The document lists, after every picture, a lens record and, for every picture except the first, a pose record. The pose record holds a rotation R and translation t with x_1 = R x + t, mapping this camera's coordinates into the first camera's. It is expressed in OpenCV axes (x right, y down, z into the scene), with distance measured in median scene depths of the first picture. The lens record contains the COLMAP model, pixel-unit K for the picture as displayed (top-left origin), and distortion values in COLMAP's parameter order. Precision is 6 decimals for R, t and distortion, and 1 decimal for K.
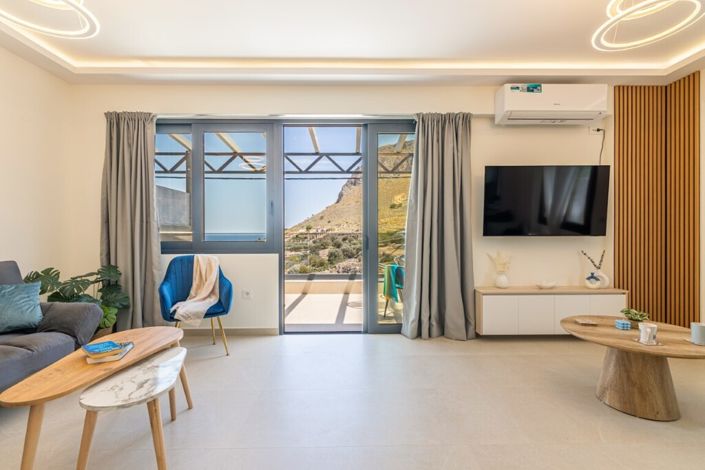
lens RADIAL K [[294.9, 0, 362.9], [0, 294.9, 240.7], [0, 0, 1]] dist [-0.001555, -0.000105]
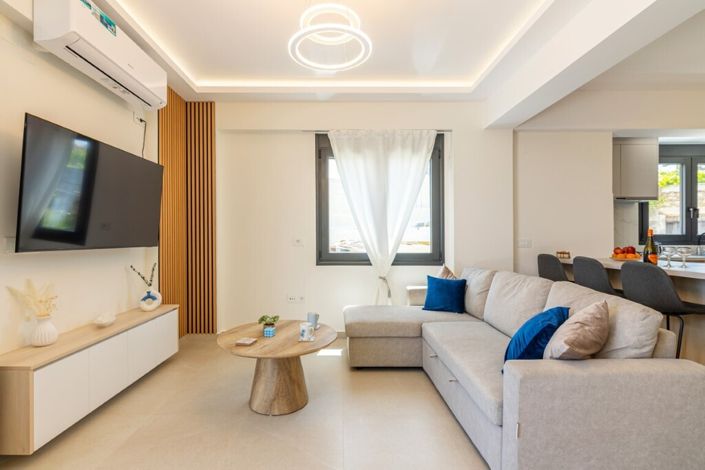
lens RADIAL K [[332.4, 0, 353.0], [0, 332.4, 249.9], [0, 0, 1]] dist [0.000662, 0.000321]
pose [[-0.028263, -0.025130, 0.999285, -0.172840], [0.031653, 0.999160, 0.026022, -0.014372], [-0.999099, 0.032366, -0.027444, 0.453025]]
